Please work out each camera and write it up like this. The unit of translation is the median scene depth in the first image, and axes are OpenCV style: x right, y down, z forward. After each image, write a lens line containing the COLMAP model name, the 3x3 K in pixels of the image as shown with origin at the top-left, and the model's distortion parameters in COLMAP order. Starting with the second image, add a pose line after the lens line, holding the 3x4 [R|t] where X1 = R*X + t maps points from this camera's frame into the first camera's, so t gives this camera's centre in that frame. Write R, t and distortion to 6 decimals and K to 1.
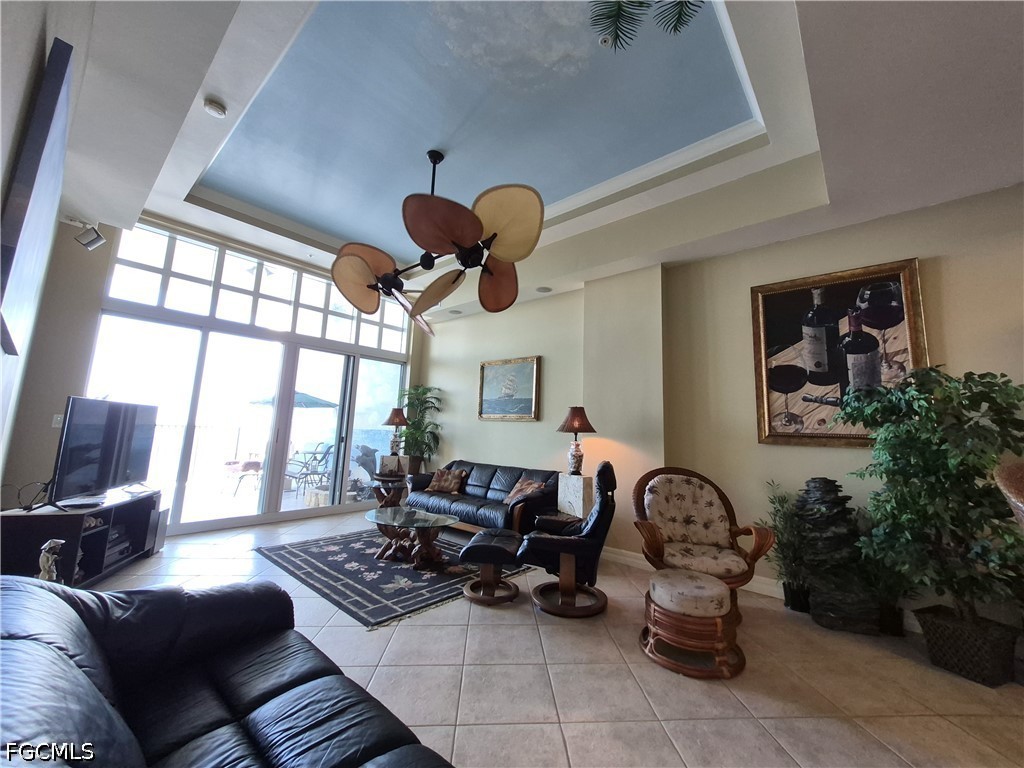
lens RADIAL K [[399.6, 0, 529.1], [0, 399.6, 370.8], [0, 0, 1]] dist [0.010997, -0.004461]
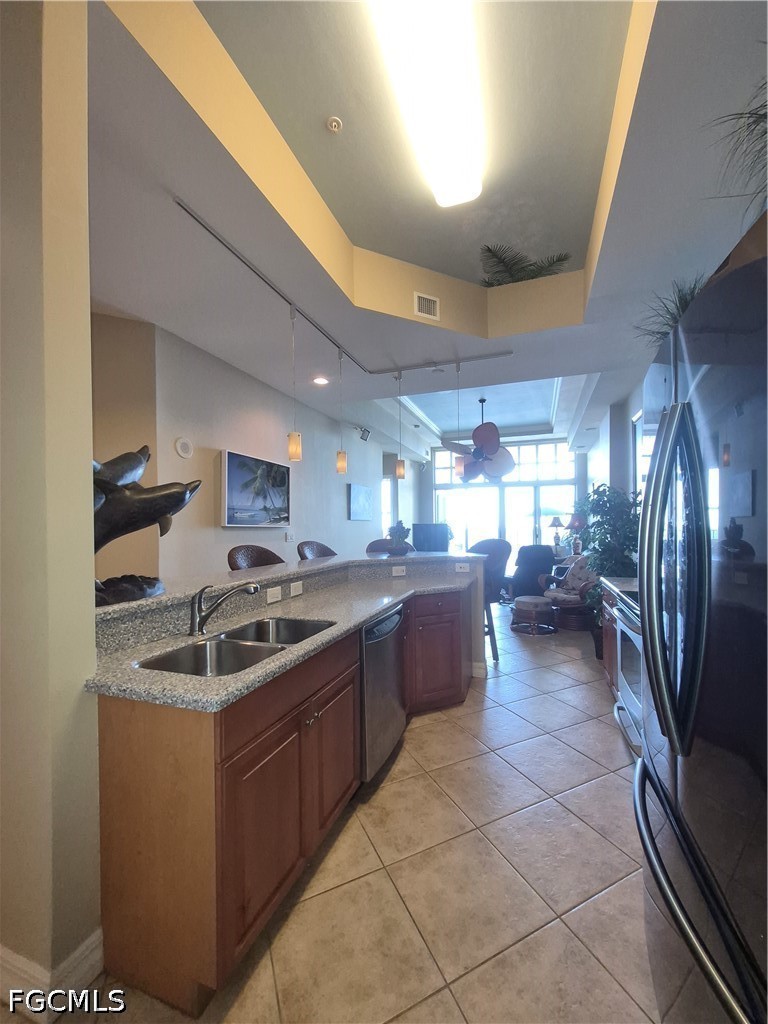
lens RADIAL K [[399.6, 0, 396.7], [0, 399.6, 531.1], [0, 0, 1]] dist [0.010997, -0.004461]
pose [[0.349484, -0.023113, -0.936657, 1.360493], [0.159230, 0.986619, 0.035066, -0.009469], [0.923313, -0.161398, 0.348488, -0.213576]]
